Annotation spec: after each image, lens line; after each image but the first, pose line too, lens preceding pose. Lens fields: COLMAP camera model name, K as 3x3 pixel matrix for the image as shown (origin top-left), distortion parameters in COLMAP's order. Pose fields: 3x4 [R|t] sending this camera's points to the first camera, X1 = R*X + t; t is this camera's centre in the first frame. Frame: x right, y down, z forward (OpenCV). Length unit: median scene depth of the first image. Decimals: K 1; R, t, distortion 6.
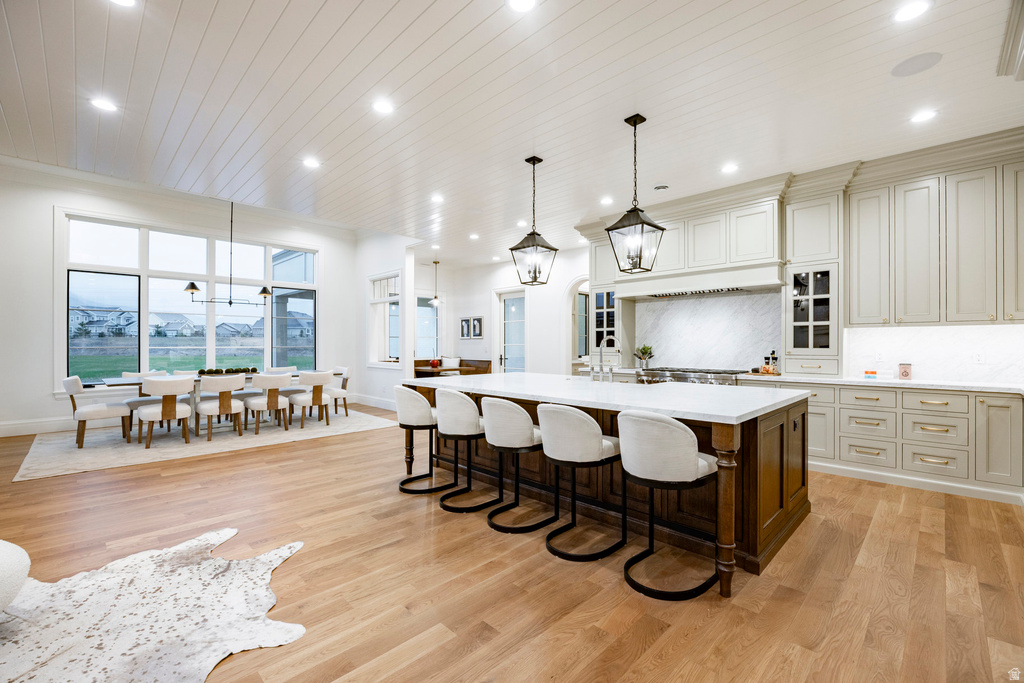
lens RADIAL K [[439.2, 0, 509.5], [0, 439.2, 344.3], [0, 0, 1]] dist [-0.002207, -0.000358]
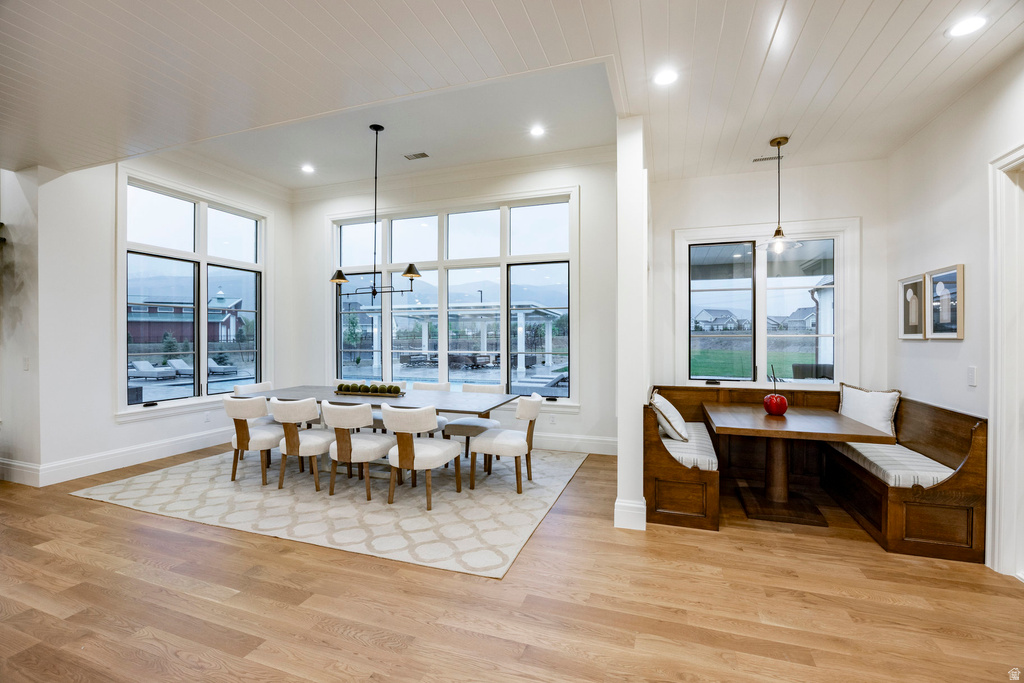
lens RADIAL K [[445.7, 0, 509.7], [0, 445.7, 339.3], [0, 0, 1]] dist [-0.018045, 0.000361]
pose [[0.435540, 0.003683, -0.900162, 0.087121], [-0.000103, 0.999992, 0.004042, -0.017457], [0.900169, -0.001668, 0.435537, 0.707558]]
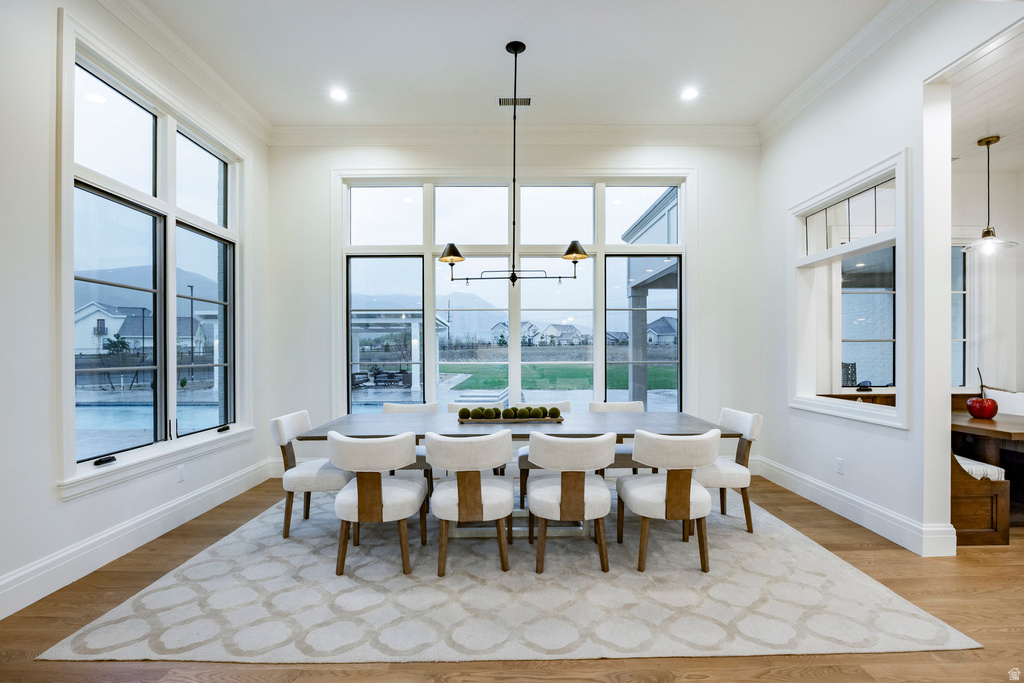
lens RADIAL K [[484.3, 0, 510.3], [0, 484.3, 353.3], [0, 0, 1]] dist [-0.011883, -0.000081]
pose [[0.714139, -0.001675, -0.700002, -0.197456], [0.003573, 0.999993, 0.001253, -0.006497], [0.699995, -0.003396, 0.714140, 0.478747]]
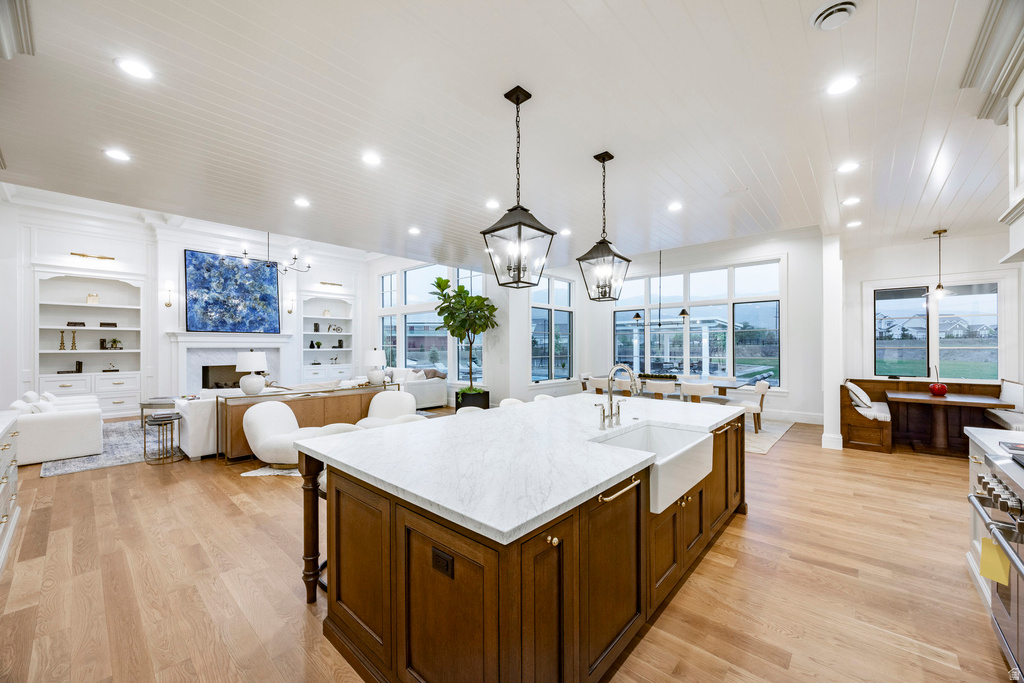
lens RADIAL K [[392.5, 0, 514.0], [0, 392.5, 346.2], [0, 0, 1]] dist [-0.001924, -0.000234]
pose [[0.059927, -0.002059, -0.998201, 0.414422], [0.002382, 0.999995, -0.001920, -0.022985], [0.998200, -0.002263, 0.059931, 0.394058]]
